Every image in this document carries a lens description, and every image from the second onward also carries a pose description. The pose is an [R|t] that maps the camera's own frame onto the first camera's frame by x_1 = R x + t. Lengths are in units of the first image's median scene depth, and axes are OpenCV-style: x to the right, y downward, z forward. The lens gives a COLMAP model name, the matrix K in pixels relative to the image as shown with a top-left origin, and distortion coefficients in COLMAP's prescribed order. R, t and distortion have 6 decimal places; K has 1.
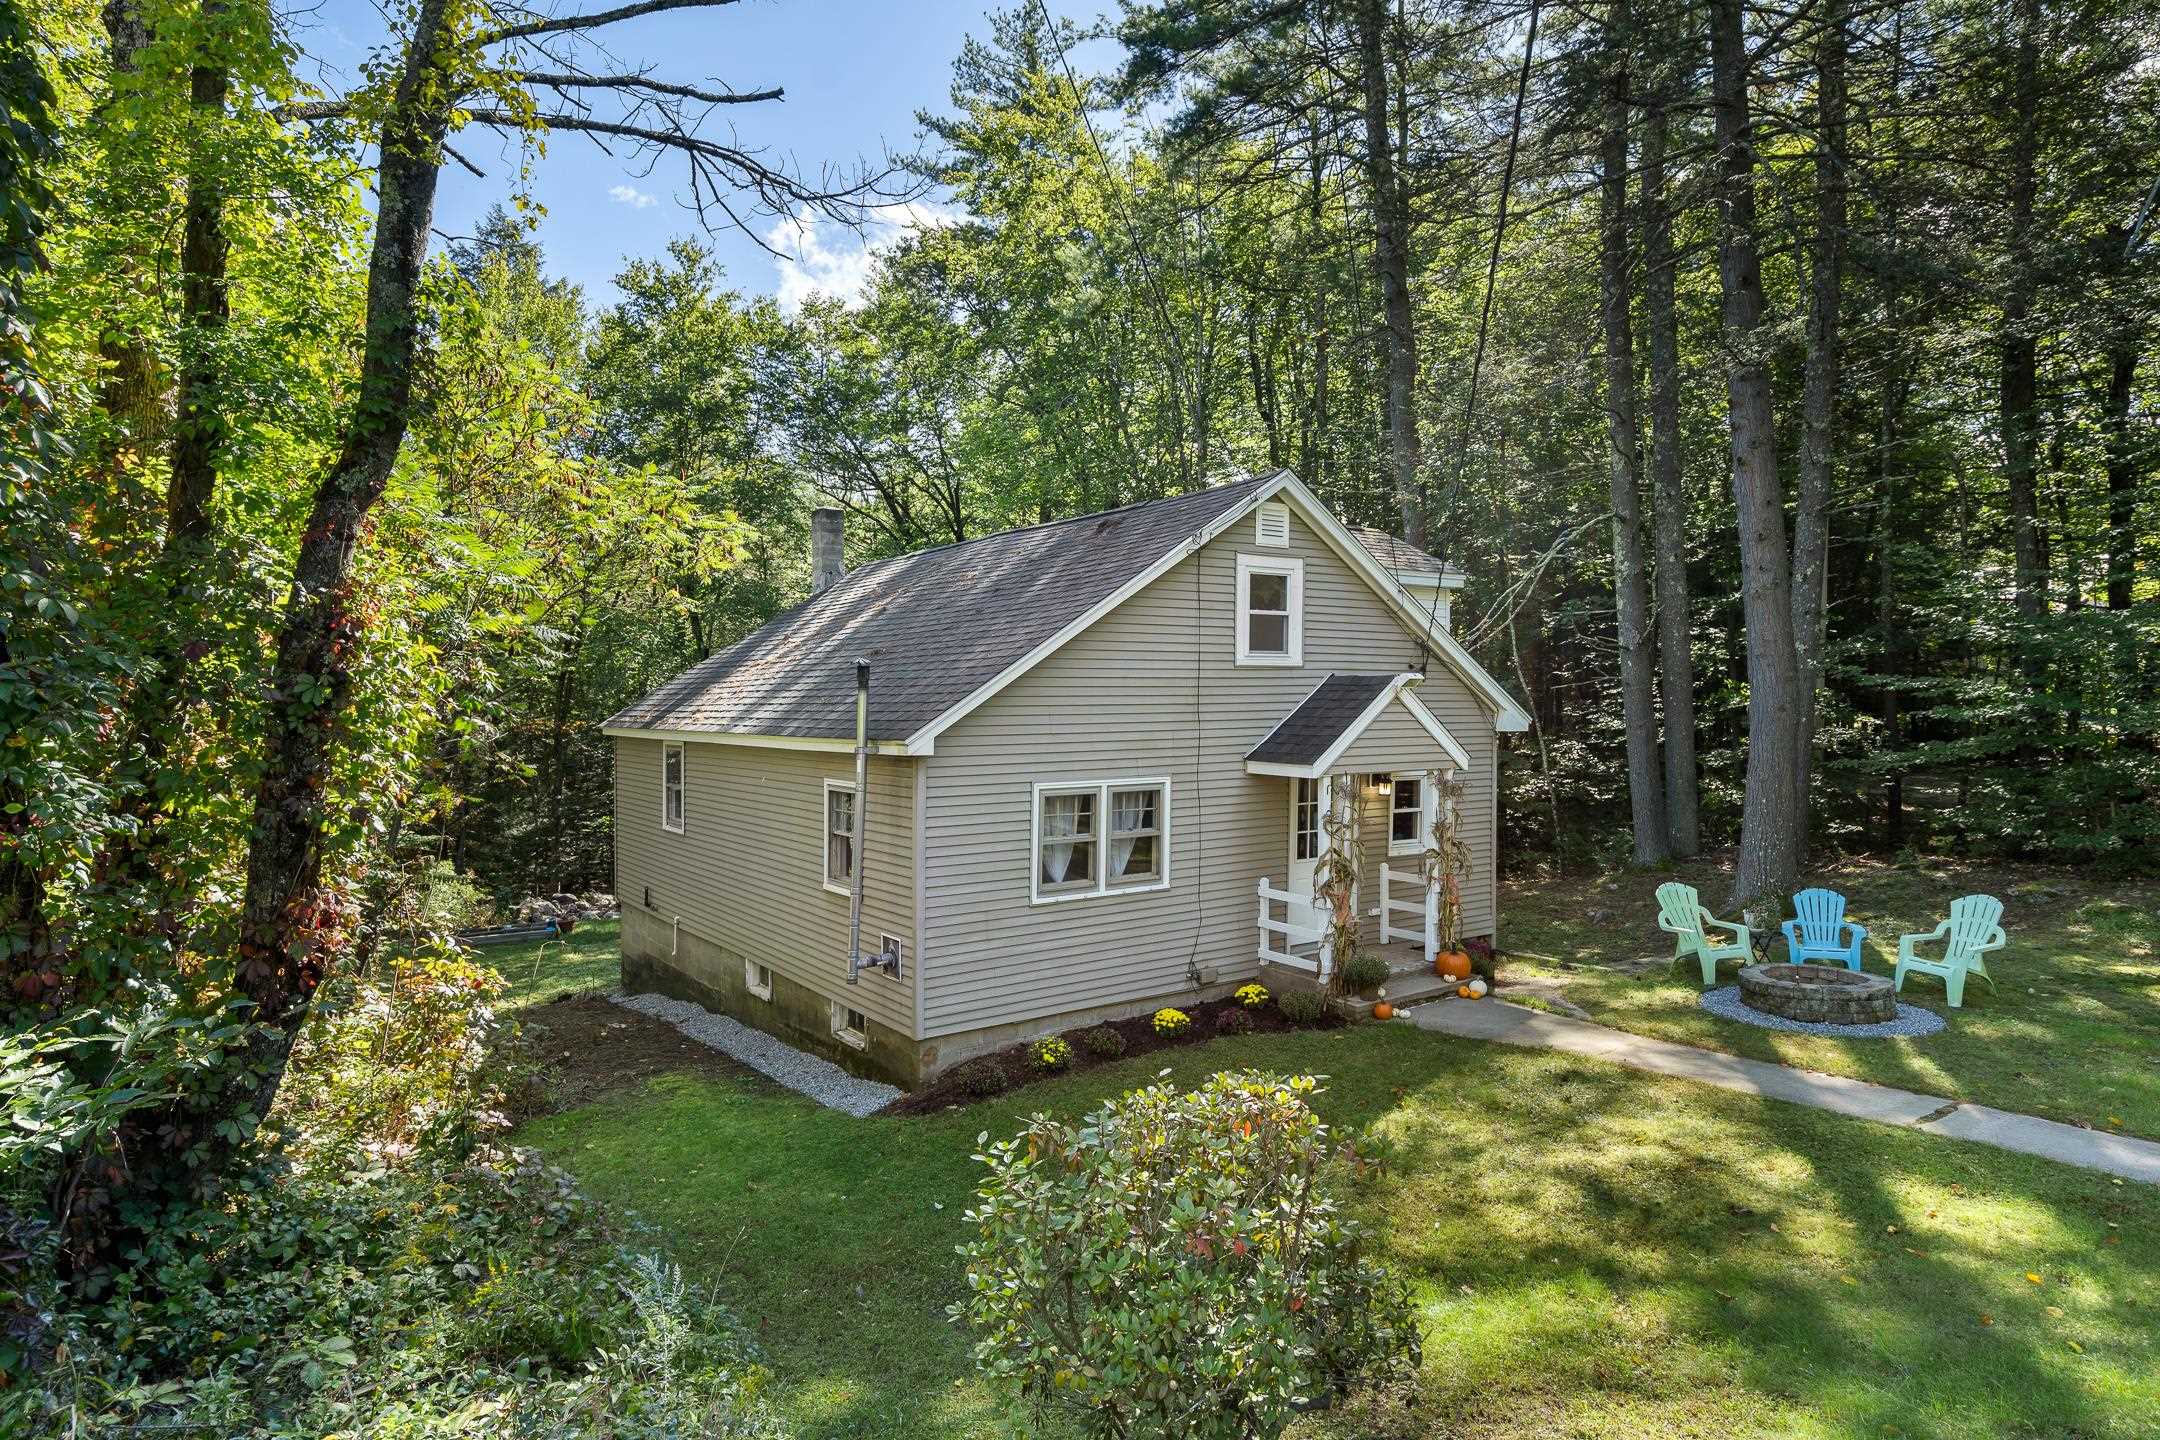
lens RADIAL K [[1205.8, 0, 1074.1], [0, 1205.8, 748.6], [0, 0, 1]] dist [0.002123, -0.000005]
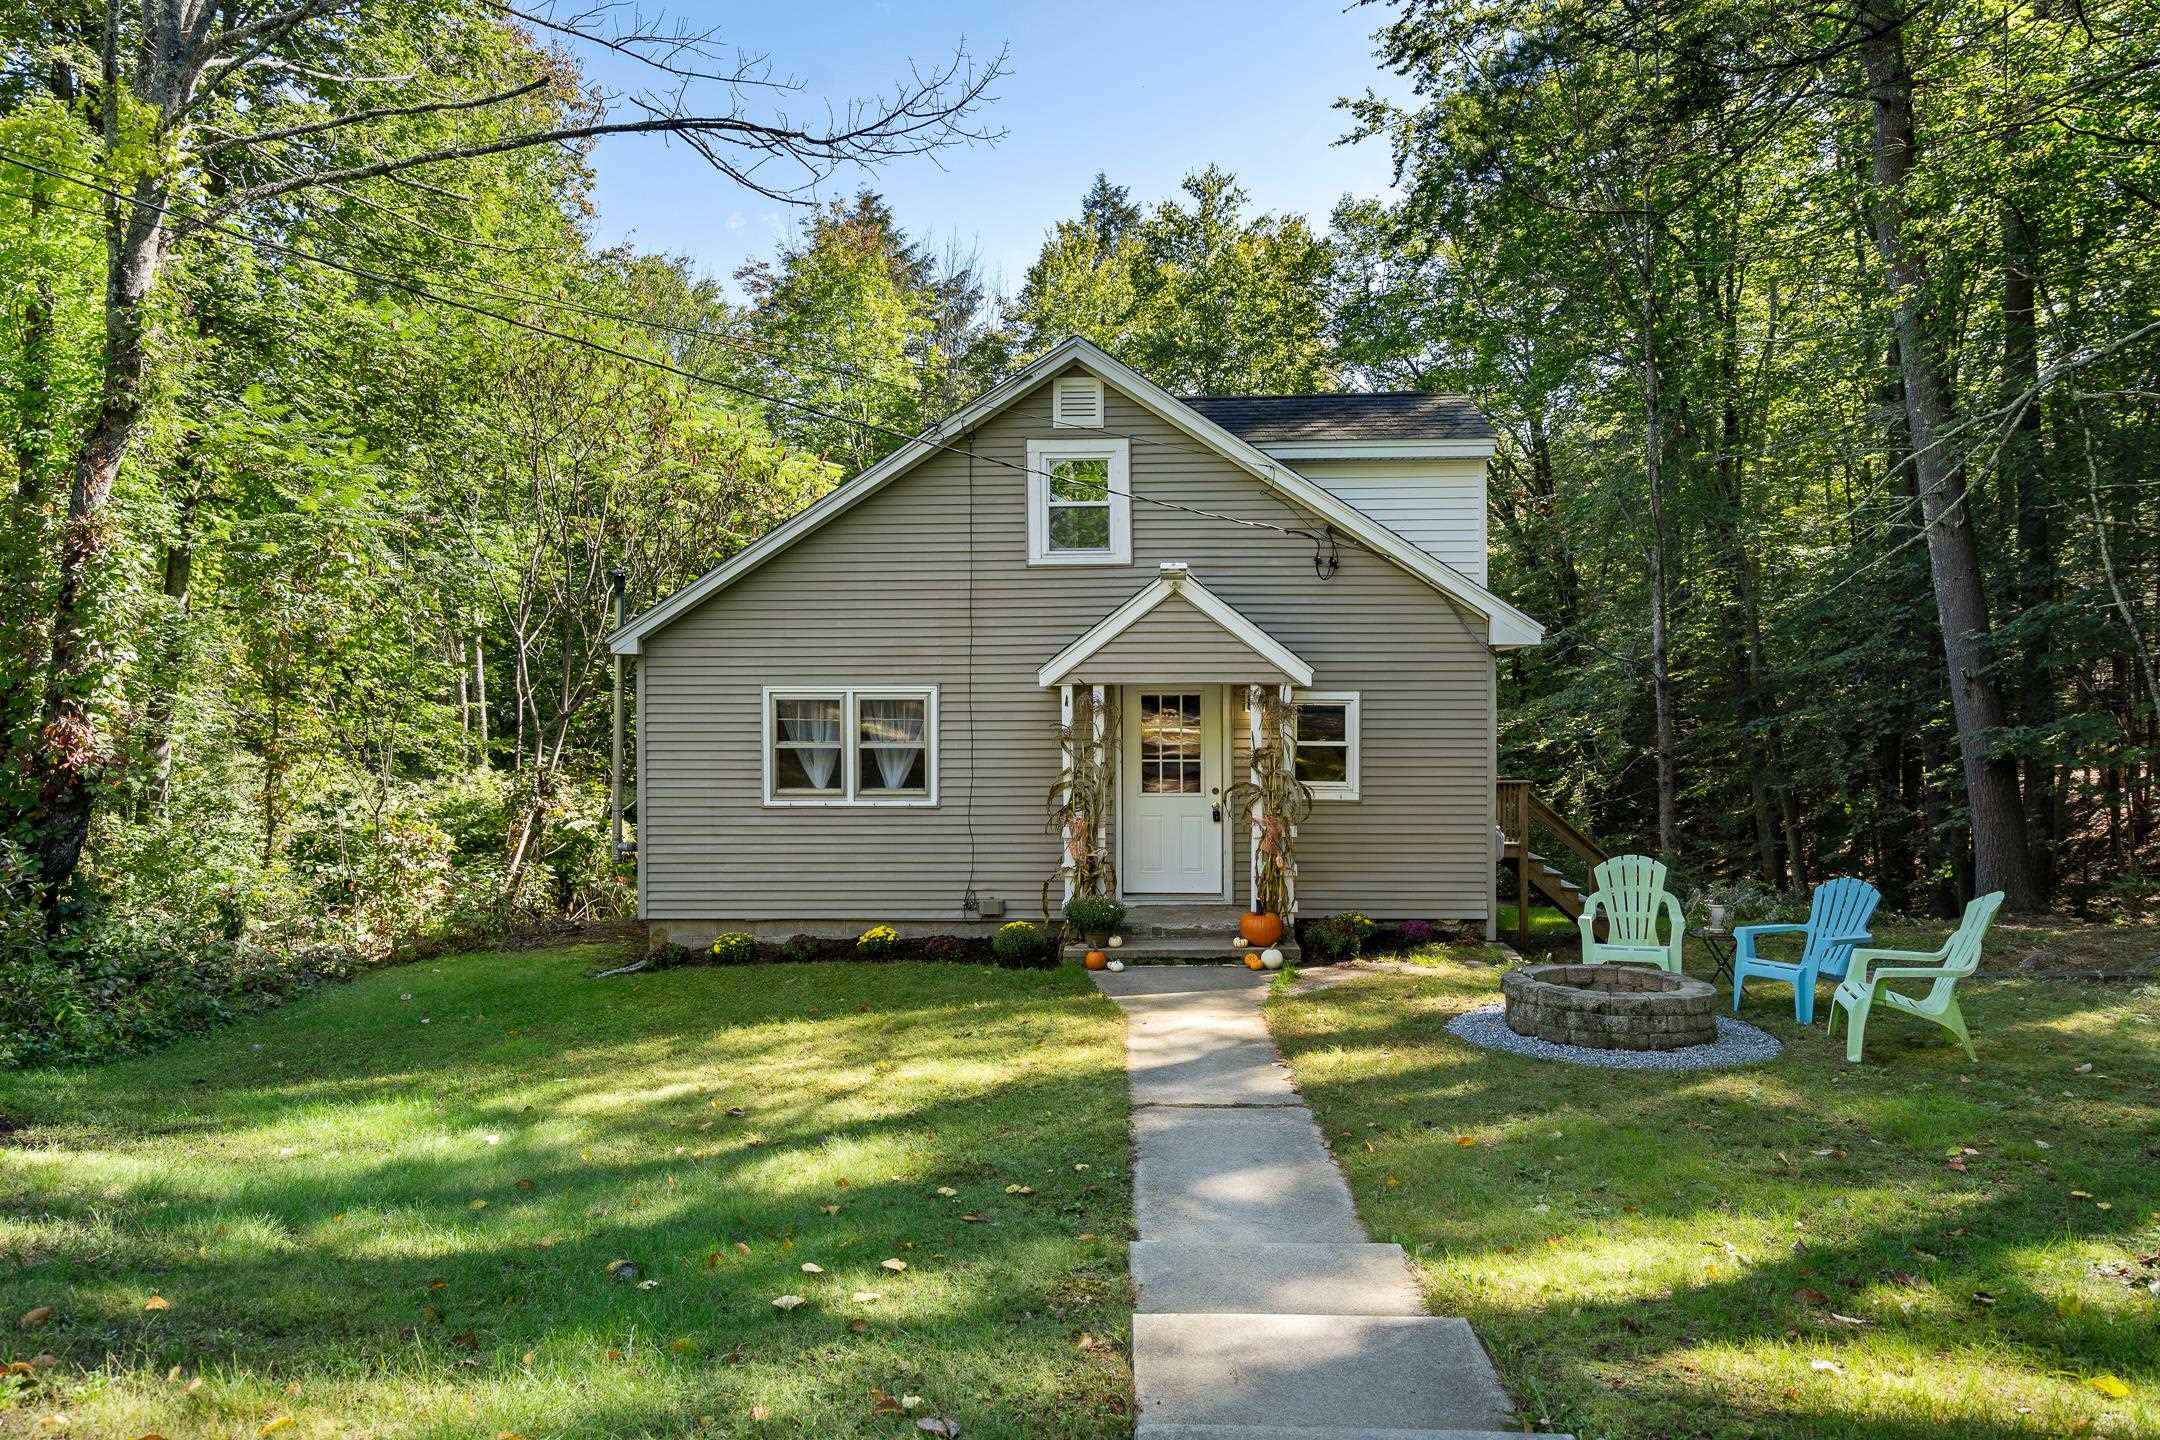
lens RADIAL K [[1409.2, 0, 1083.3], [0, 1409.2, 731.9], [0, 0, 1]] dist [0.000409, 0.000149]
pose [[0.806718, 0.021386, -0.590549, 0.814277], [-0.025298, 0.999679, 0.001643, 0.053838], [0.590395, 0.013614, 0.807000, 0.185867]]
